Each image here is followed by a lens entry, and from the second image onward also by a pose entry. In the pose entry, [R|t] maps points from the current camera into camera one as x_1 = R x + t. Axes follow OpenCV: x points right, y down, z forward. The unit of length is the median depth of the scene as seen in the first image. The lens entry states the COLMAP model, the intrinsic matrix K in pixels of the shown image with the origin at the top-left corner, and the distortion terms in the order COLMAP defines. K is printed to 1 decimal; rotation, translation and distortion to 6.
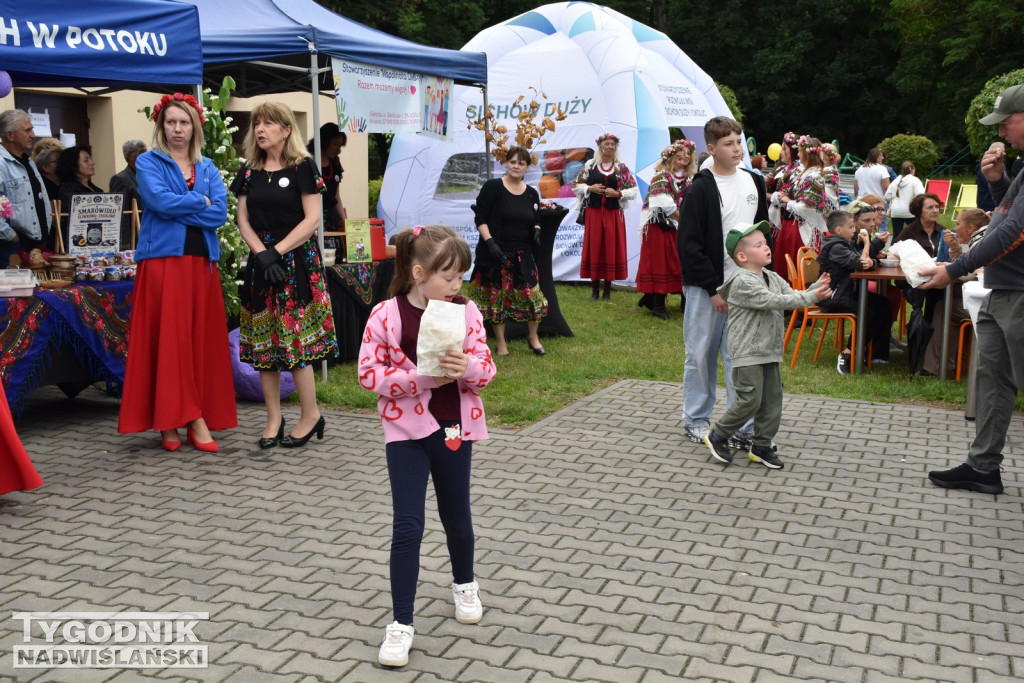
lens RADIAL K [[1200.2, 0, 494.2], [0, 1200.2, 344.9], [0, 0, 1]] dist [0.019854, 0.357953]
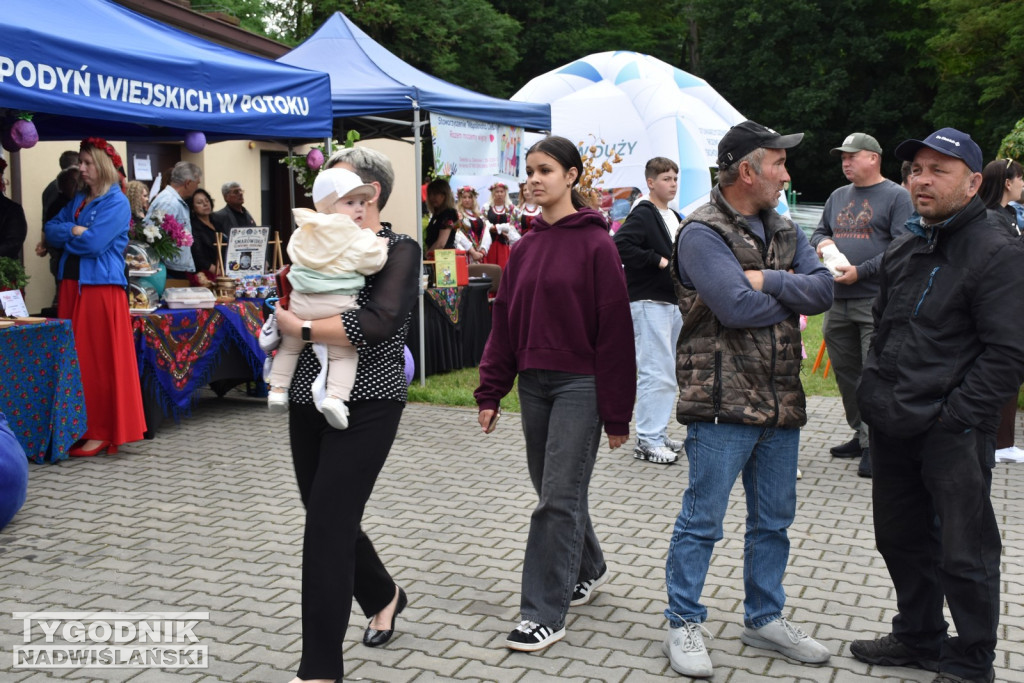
lens RADIAL K [[1246.3, 0, 512.0], [0, 1246.3, 341.5], [0, 0, 1]] dist [0.034408, 0.481879]
pose [[0.999972, -0.002394, -0.007080, -0.046739], [0.002115, 0.999232, -0.039118, 0.034340], [0.007168, 0.039102, 0.999210, -0.217047]]
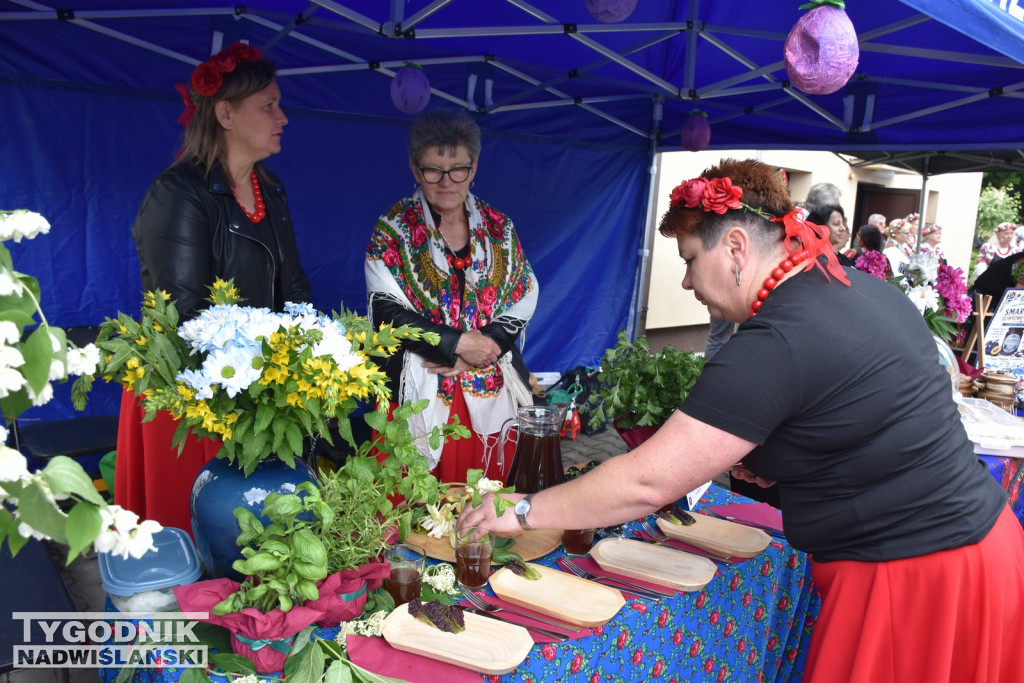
lens RADIAL K [[790.3, 0, 518.5], [0, 790.3, 345.8], [0, 0, 1]] dist [-0.140321, 0.100078]
pose [[0.866952, 0.130044, -0.481126, -0.319871], [-0.124986, 0.991239, 0.042707, -0.061091], [0.482464, 0.023109, 0.875611, 0.383776]]
